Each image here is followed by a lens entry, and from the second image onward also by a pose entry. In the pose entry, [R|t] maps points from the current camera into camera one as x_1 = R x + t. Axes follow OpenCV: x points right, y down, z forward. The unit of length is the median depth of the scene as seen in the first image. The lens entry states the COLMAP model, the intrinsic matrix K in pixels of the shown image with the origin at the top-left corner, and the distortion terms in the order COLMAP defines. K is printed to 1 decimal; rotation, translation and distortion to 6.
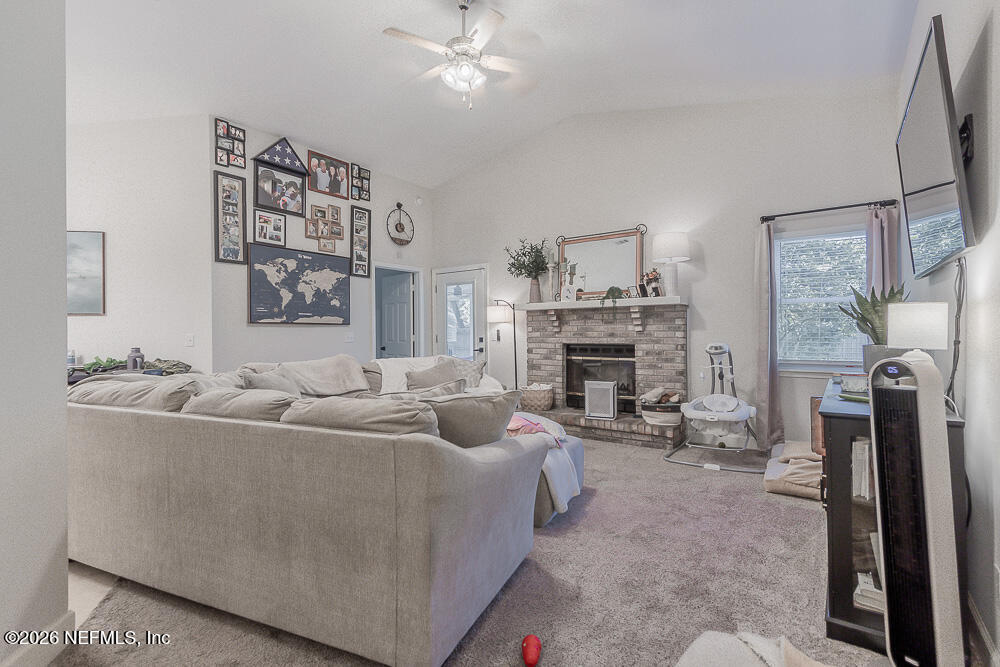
lens RADIAL K [[458.3, 0, 500.2], [0, 458.3, 333.8], [0, 0, 1]] dist [0.002961, 0.000307]
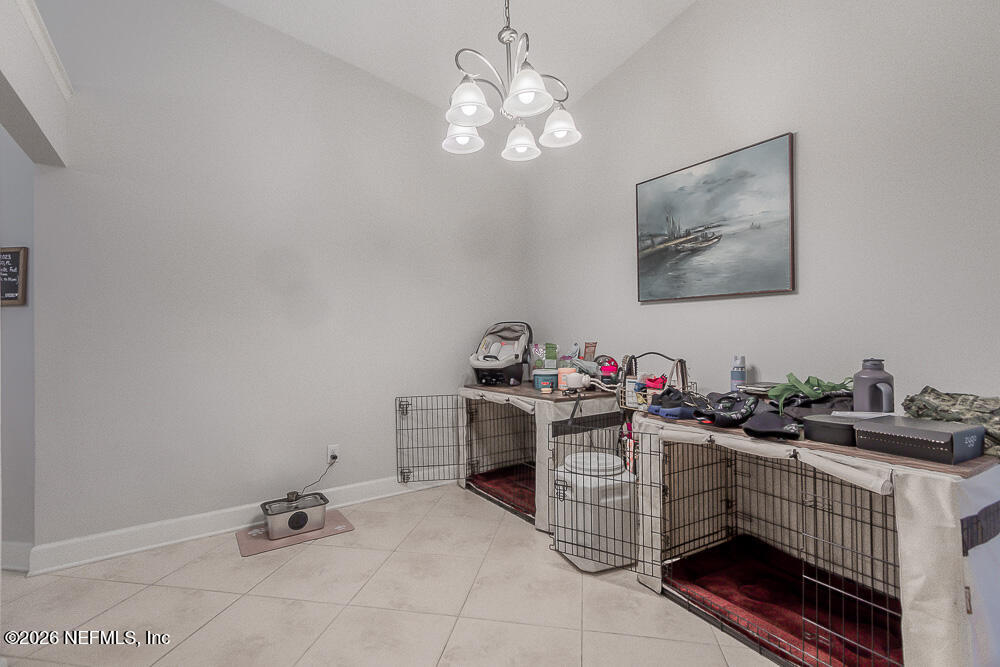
lens RADIAL K [[458.3, 0, 501.3], [0, 458.3, 330.4], [0, 0, 1]] dist [0.002961, 0.000307]
pose [[0.427102, -0.002359, -0.904201, -0.526887], [0.004859, 0.999988, -0.000314, 0.001619], [0.904191, -0.004259, 0.427108, 0.472892]]
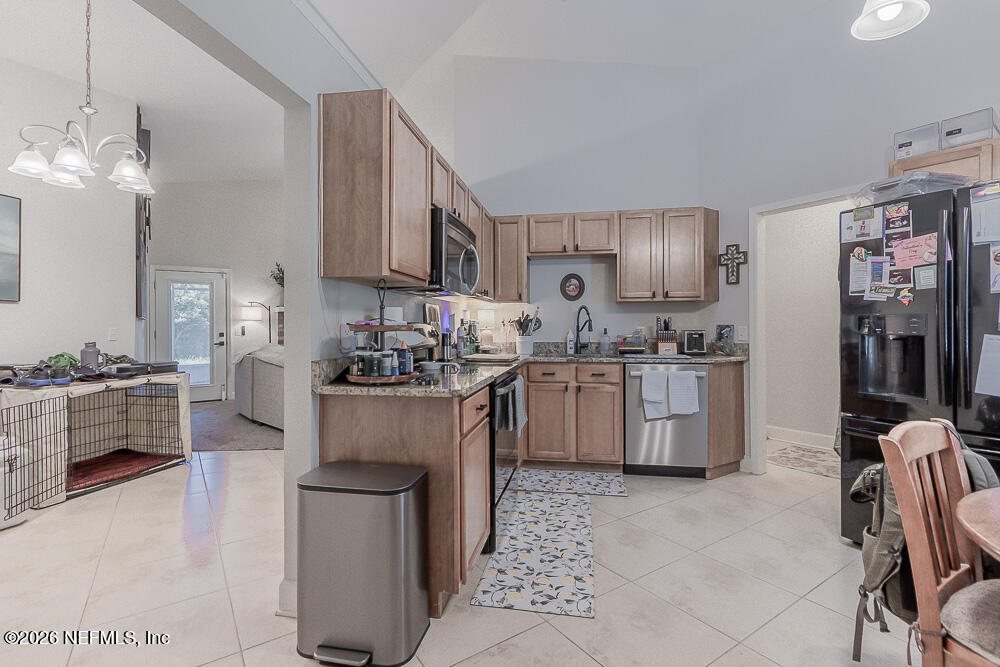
lens RADIAL K [[458.3, 0, 500.3], [0, 458.3, 333.0], [0, 0, 1]] dist [0.002961, 0.000307]
pose [[0.339062, -0.002178, 0.940761, -1.336936], [0.001375, 0.999997, 0.001820, 0.012244], [-0.940763, 0.000676, 0.339065, -0.064514]]
